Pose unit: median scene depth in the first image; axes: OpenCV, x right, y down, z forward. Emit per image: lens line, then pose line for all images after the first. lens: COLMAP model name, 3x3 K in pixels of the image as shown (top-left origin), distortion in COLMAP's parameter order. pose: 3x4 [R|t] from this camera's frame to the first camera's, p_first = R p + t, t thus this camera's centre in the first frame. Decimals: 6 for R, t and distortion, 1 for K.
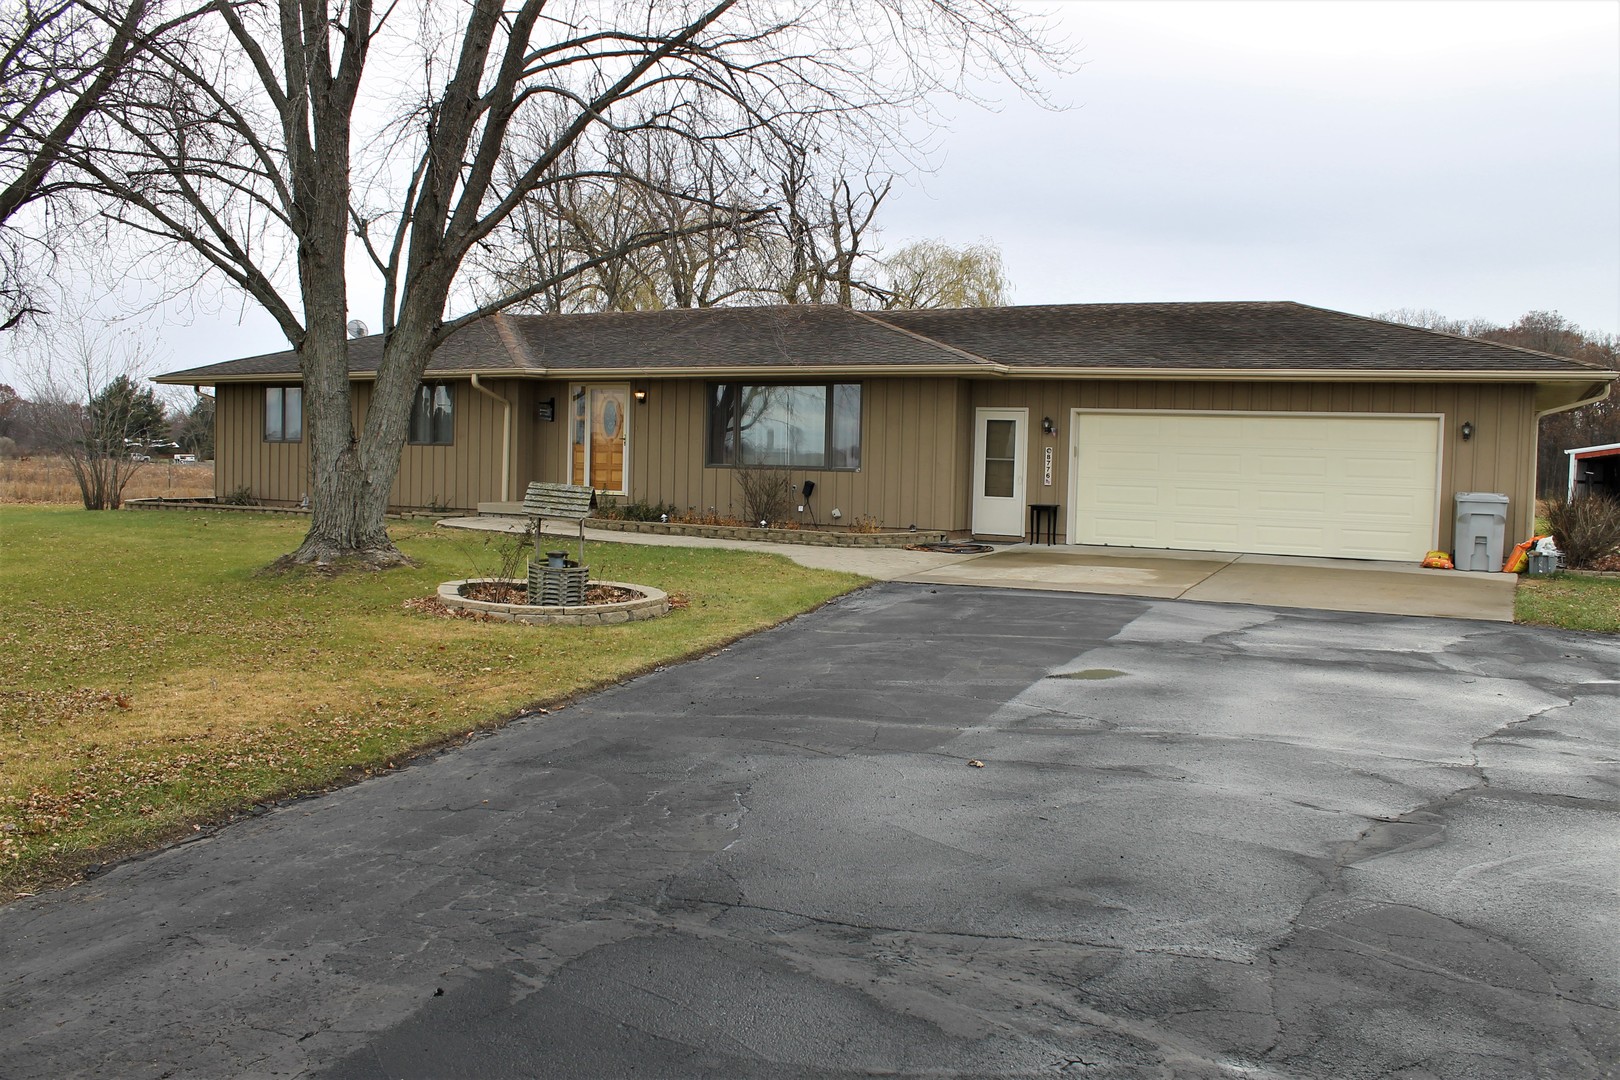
lens RADIAL K [[1342.3, 0, 797.2], [0, 1342.3, 535.3], [0, 0, 1]] dist [-0.170449, 0.127762]
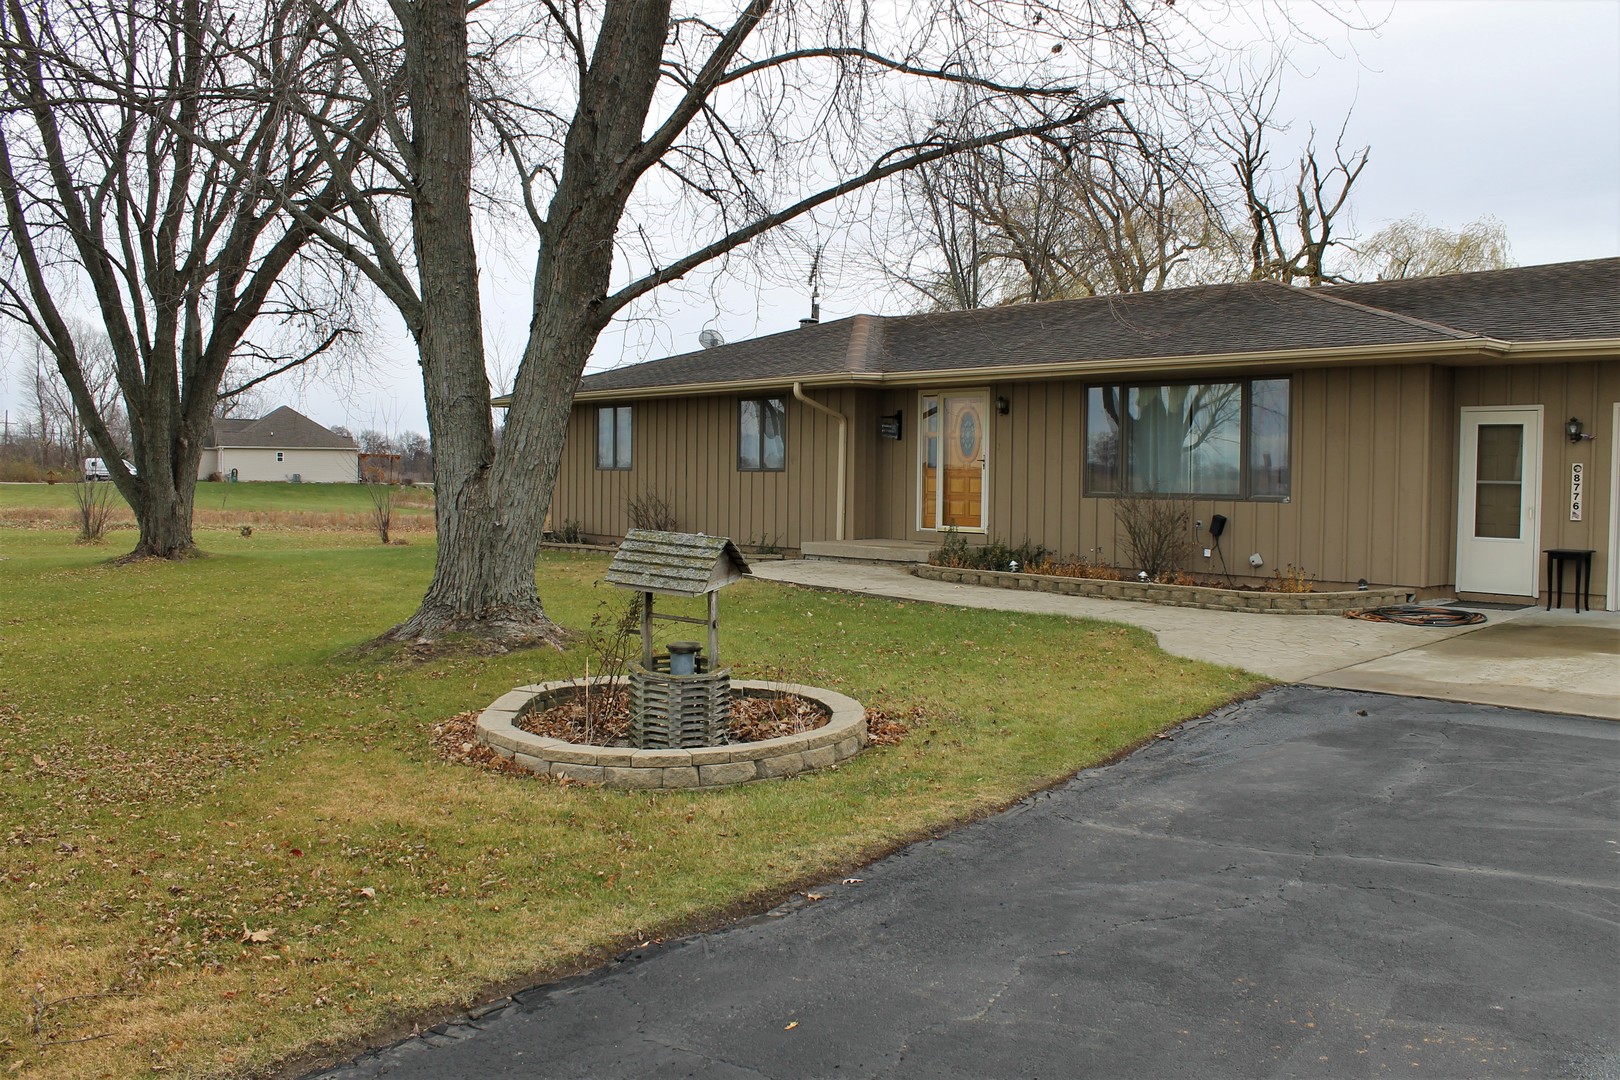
lens RADIAL K [[1342.3, 0, 808.2], [0, 1342.3, 537.2], [0, 0, 1]] dist [-0.170449, 0.127762]
pose [[0.938756, 0.001268, -0.344580, 0.047824], [-0.007586, 0.999827, -0.016988, -0.015096], [0.344498, 0.018562, 0.938603, 0.261428]]
